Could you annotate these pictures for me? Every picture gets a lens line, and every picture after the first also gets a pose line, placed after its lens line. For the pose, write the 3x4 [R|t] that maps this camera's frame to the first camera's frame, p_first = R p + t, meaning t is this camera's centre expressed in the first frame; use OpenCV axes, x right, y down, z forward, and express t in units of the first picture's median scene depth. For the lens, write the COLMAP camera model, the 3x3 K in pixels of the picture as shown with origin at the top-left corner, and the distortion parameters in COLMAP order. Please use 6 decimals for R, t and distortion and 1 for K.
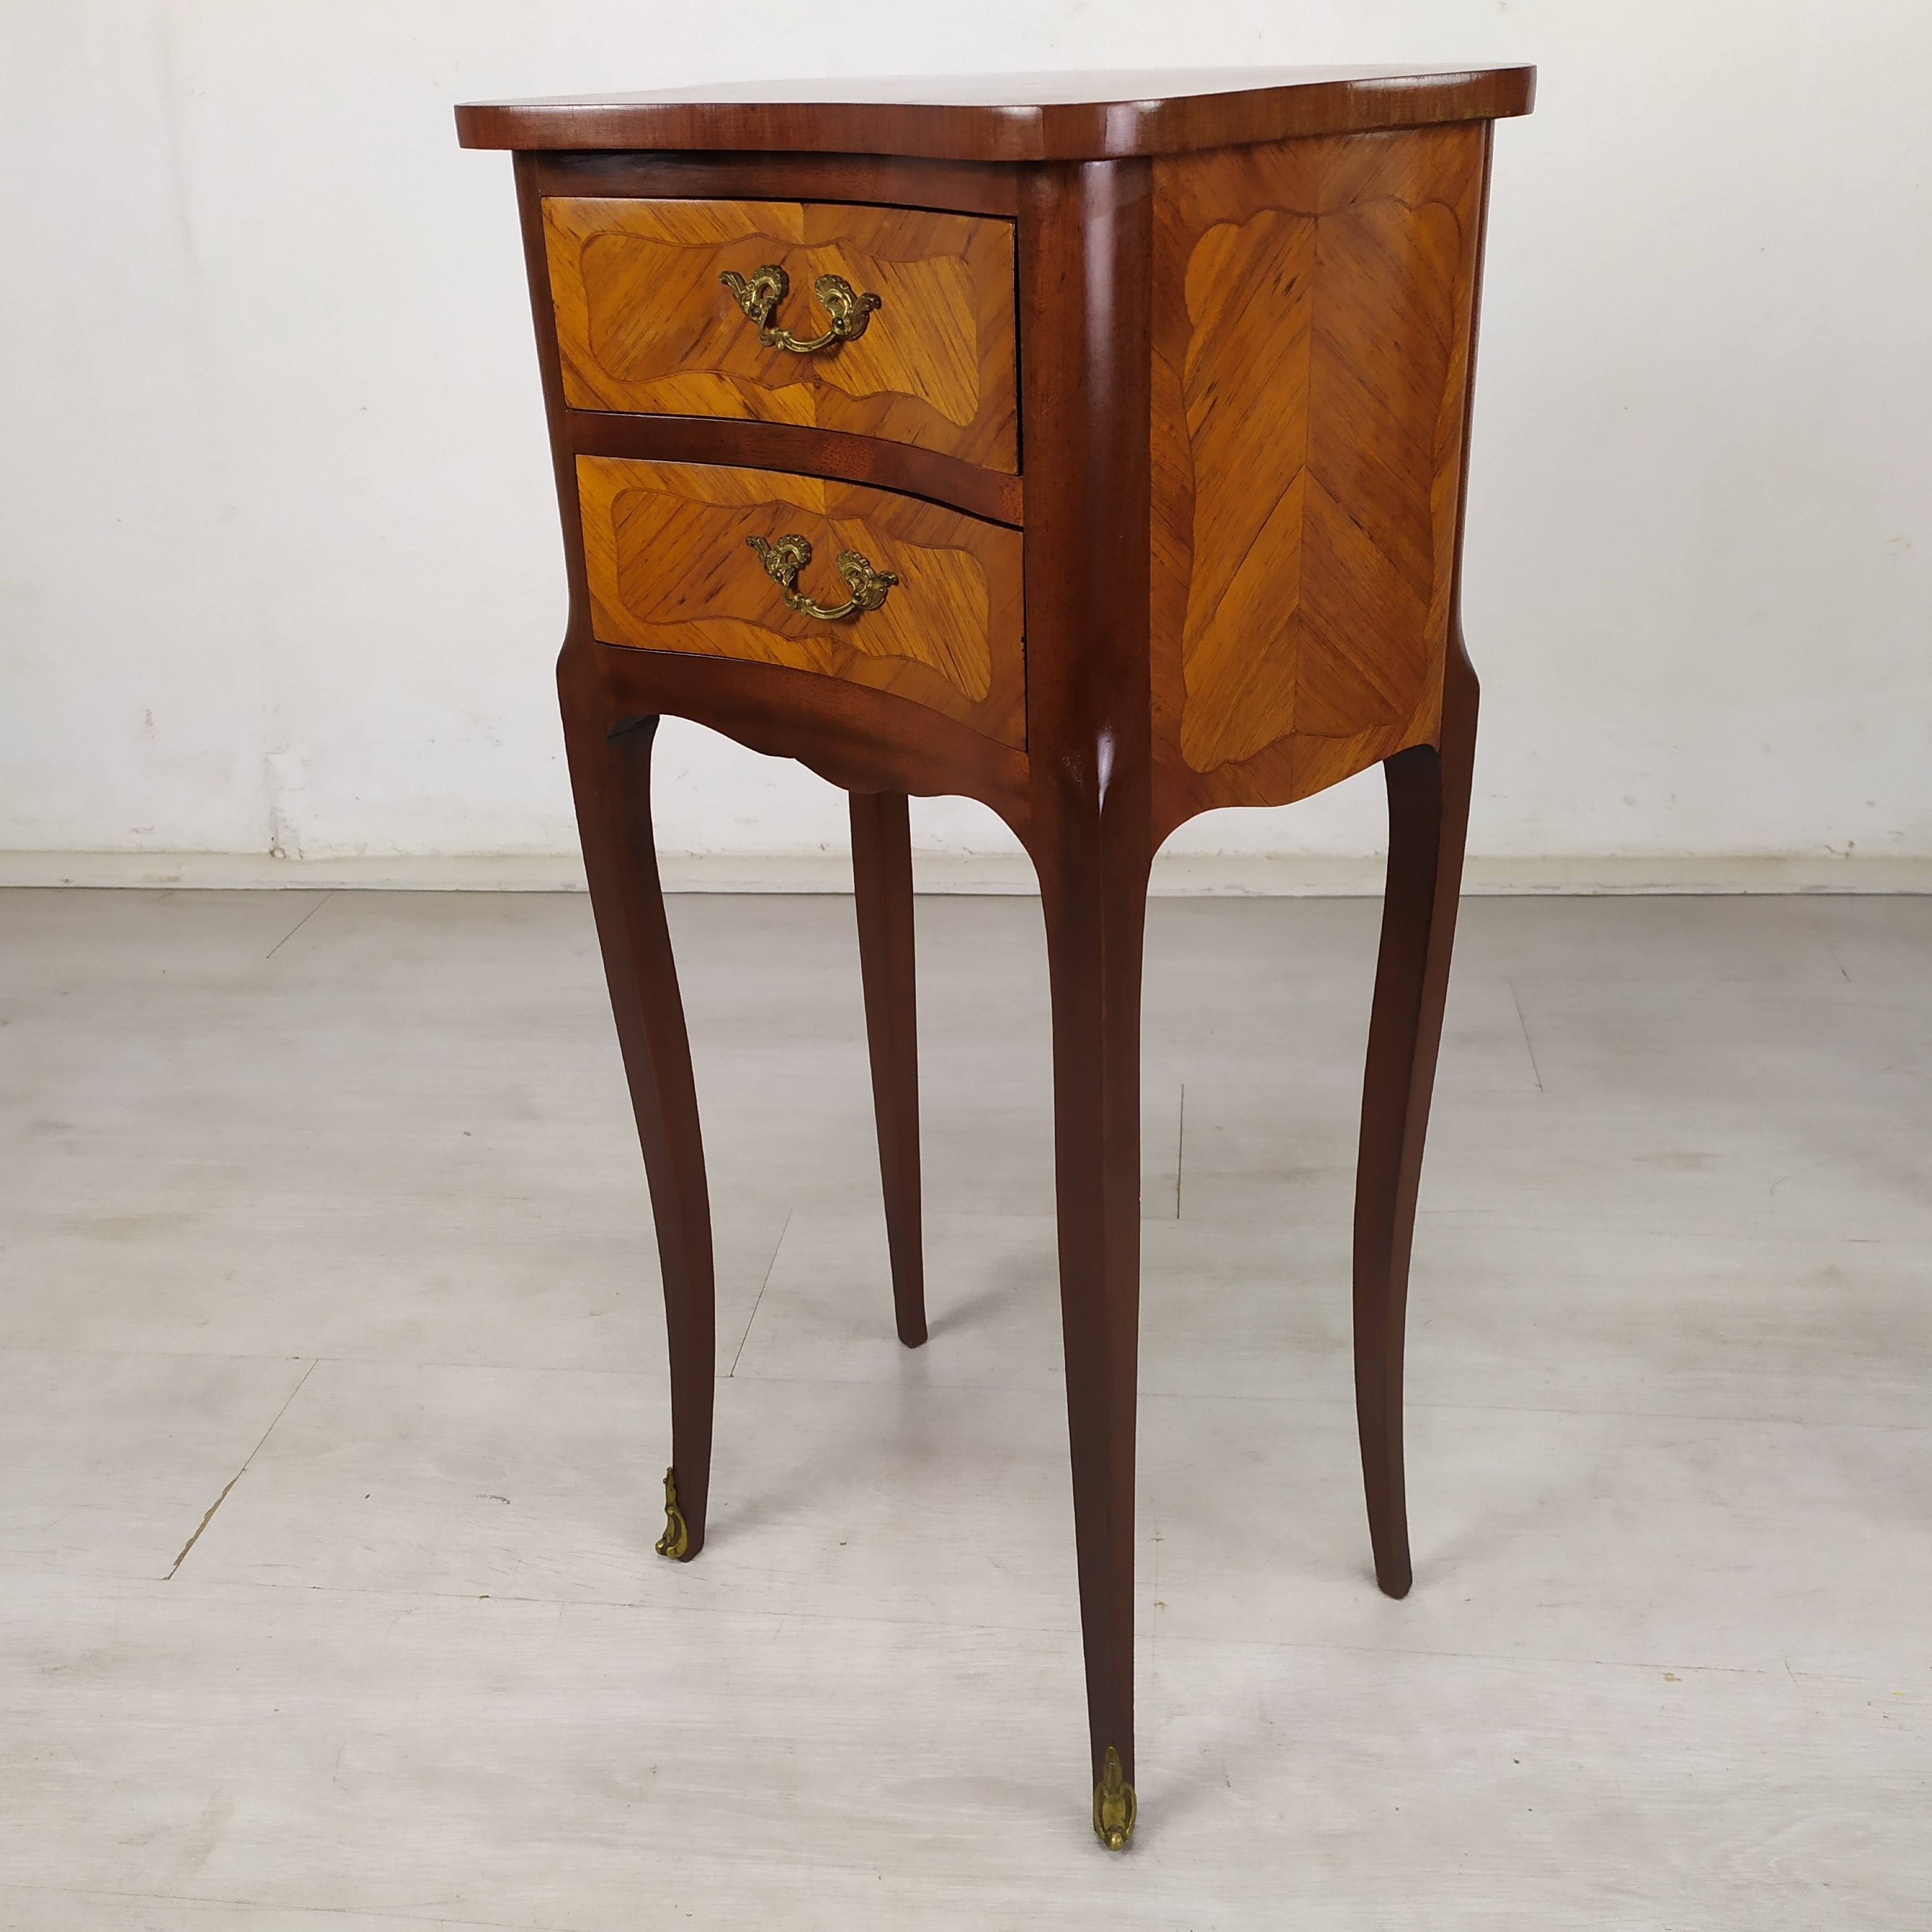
lens RADIAL K [[1937.6, 0, 966.3], [0, 1937.6, 978.6], [0, 0, 1]] dist [0.004738, 0.146632]
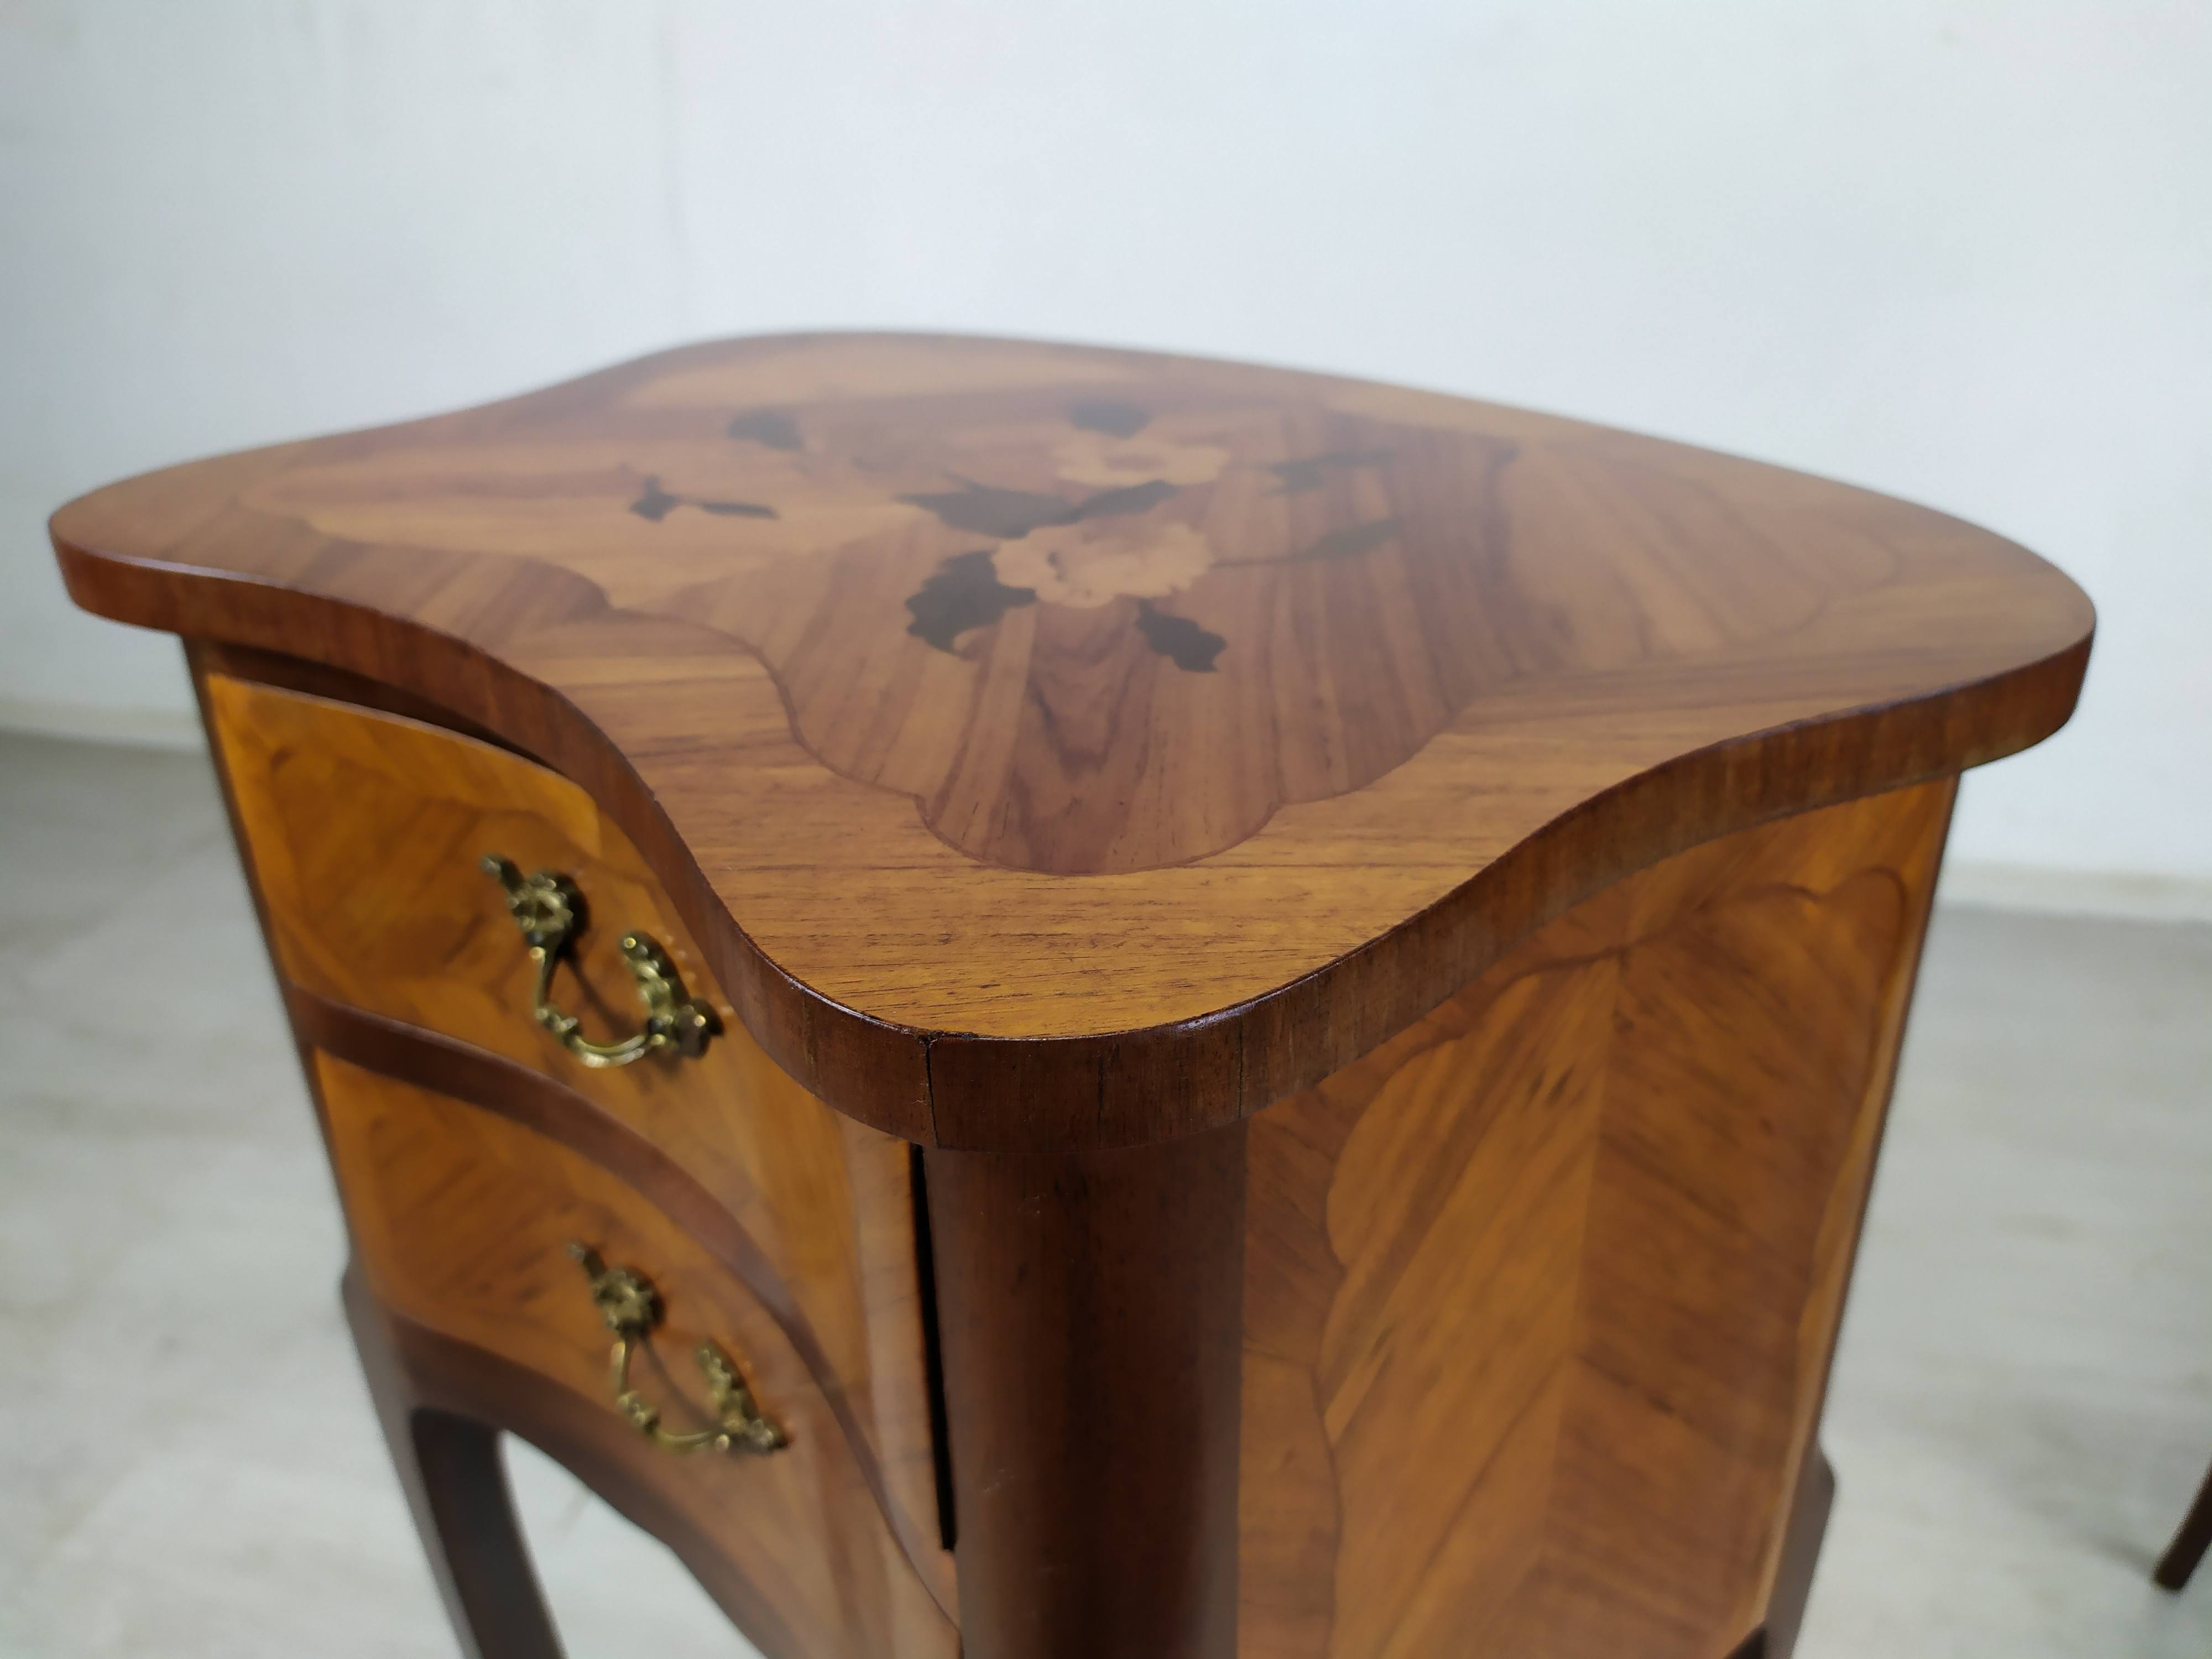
lens RADIAL K [[1711.0, 0, 1106.0], [0, 1711.0, 829.5], [0, 0, 1]] dist [0.031934, -0.077475]
pose [[0.998326, 0.038722, -0.042966, 0.065340], [-0.038412, 0.999230, 0.008002, -0.375885], [0.043243, -0.006338, 0.999044, 0.526630]]
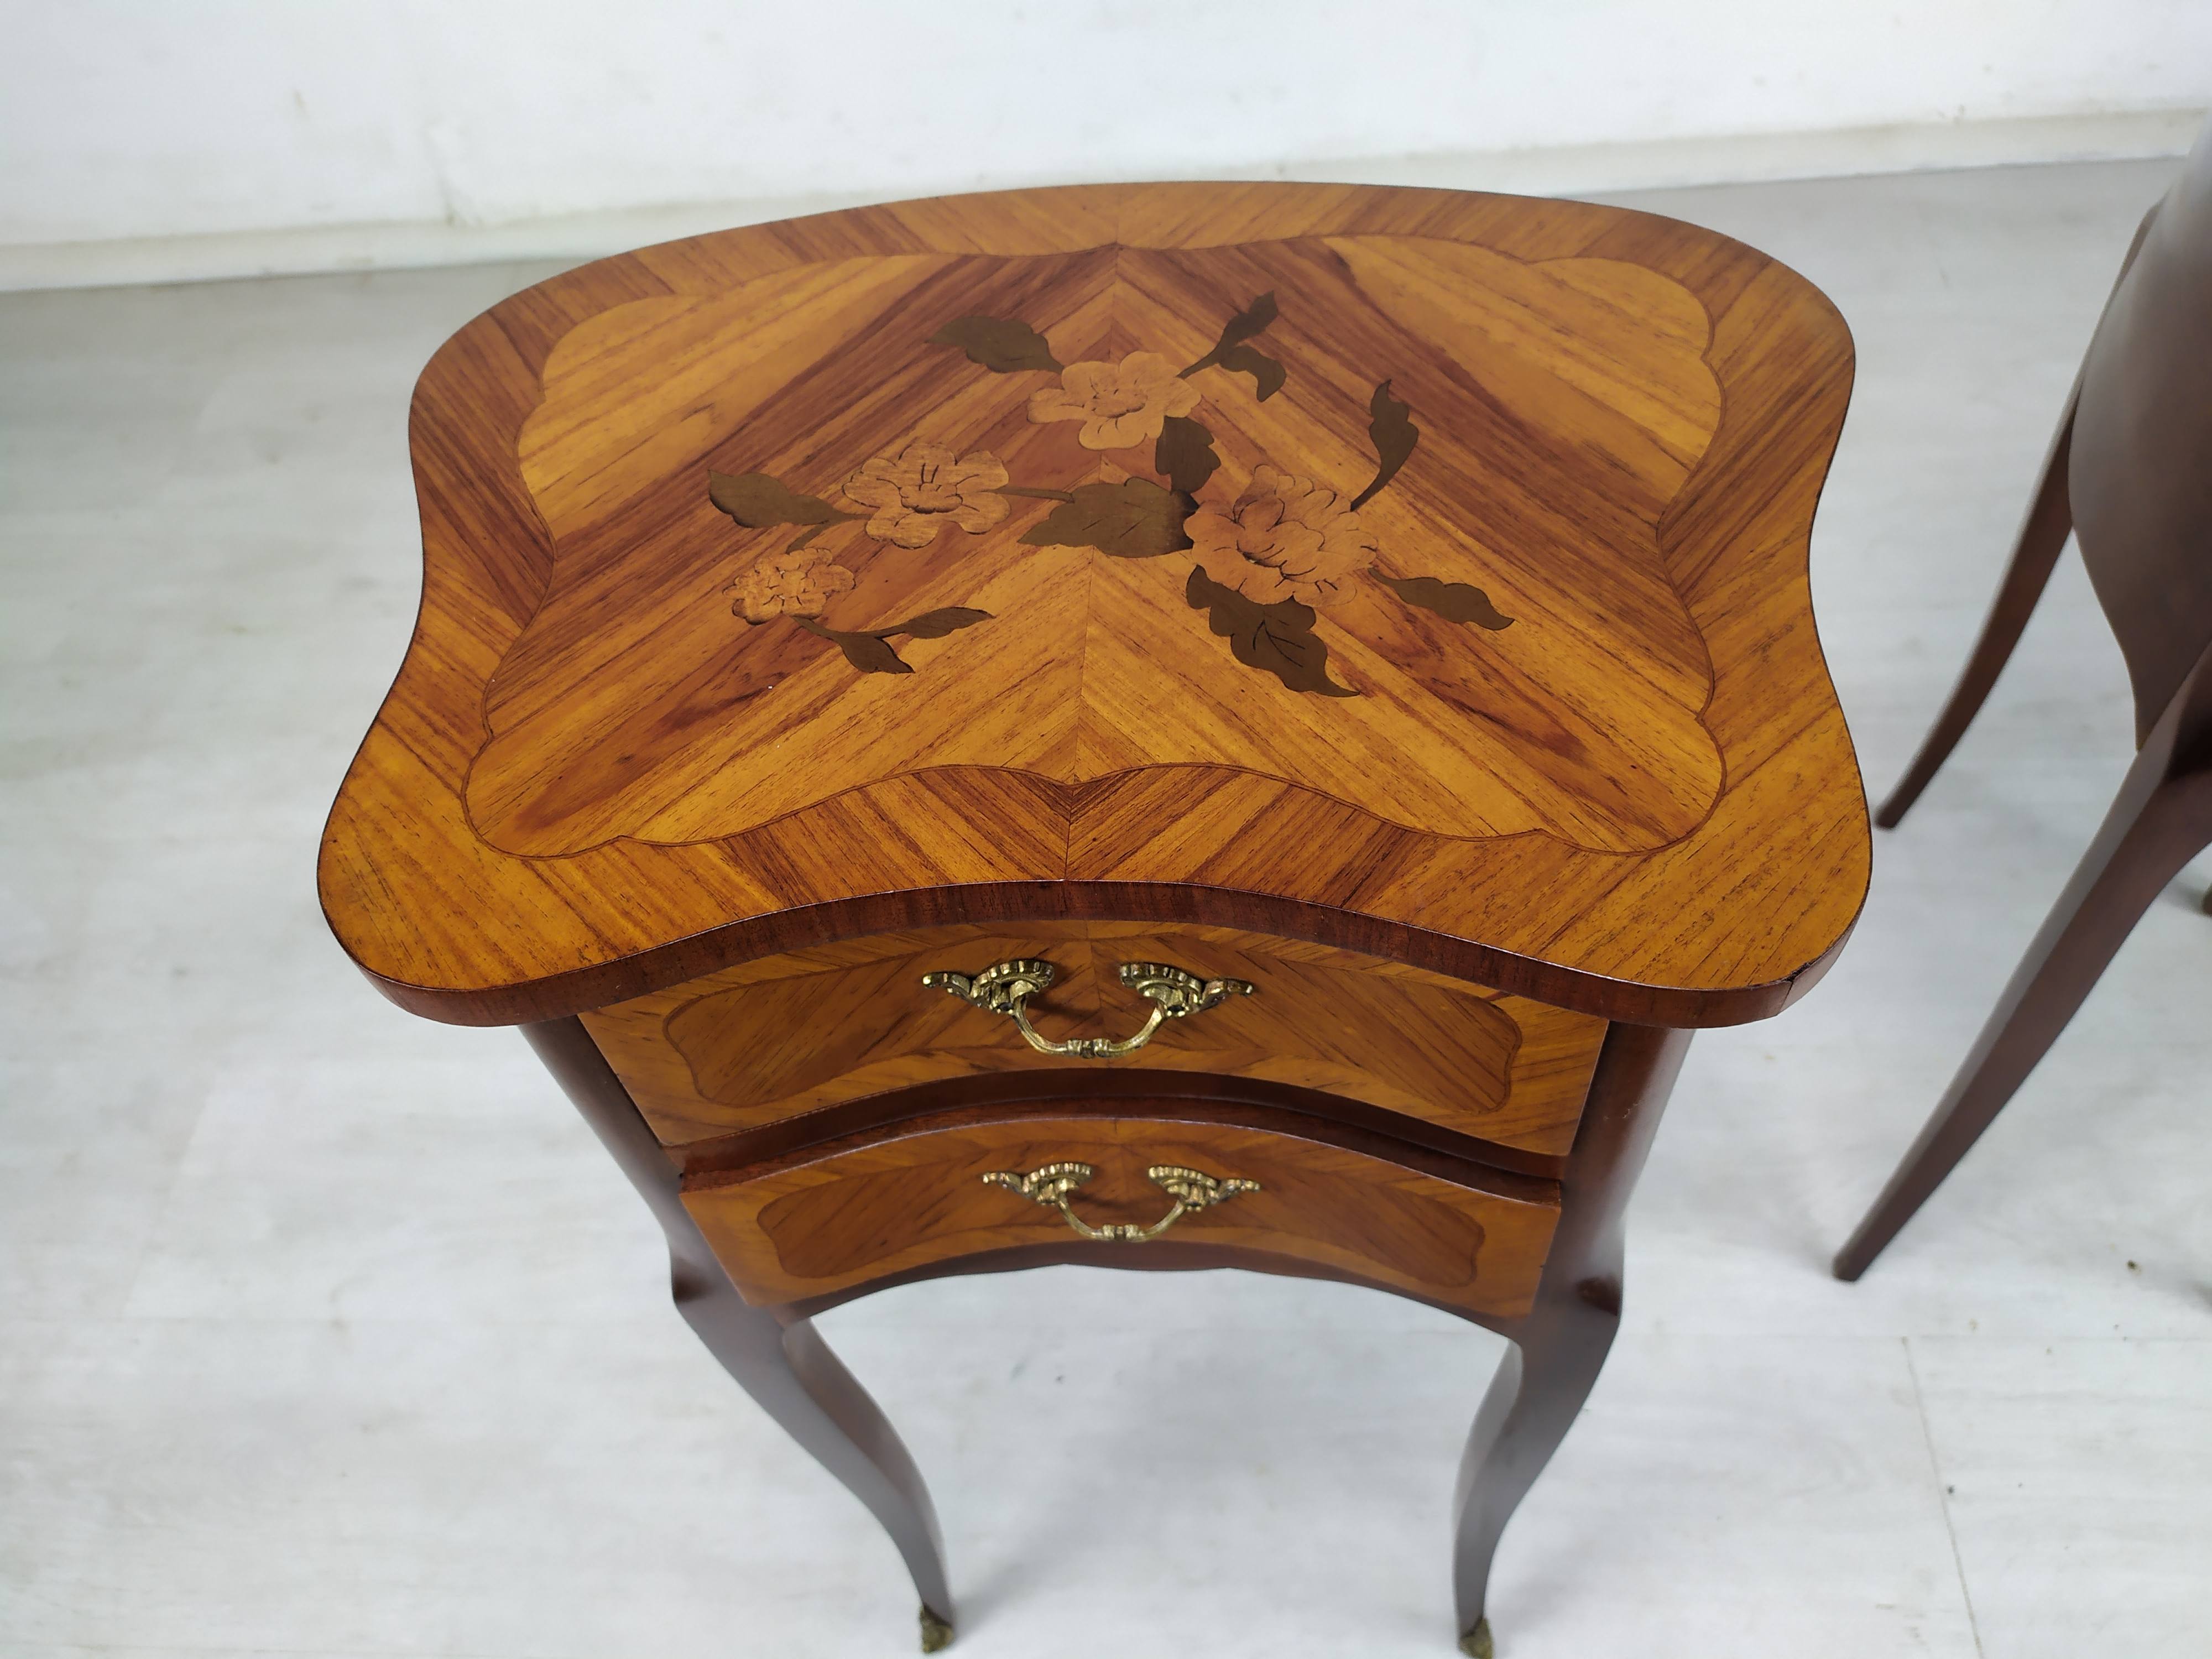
lens RADIAL K [[1708.8, 0, 1113.8], [0, 1708.8, 803.1], [0, 0, 1]] dist [-0.003517, 0.088340]
pose [[0.780670, -0.511735, 0.358723, -0.249696], [0.321700, 0.821179, 0.471353, -0.654969], [-0.535783, -0.252570, 0.805695, 0.508997]]
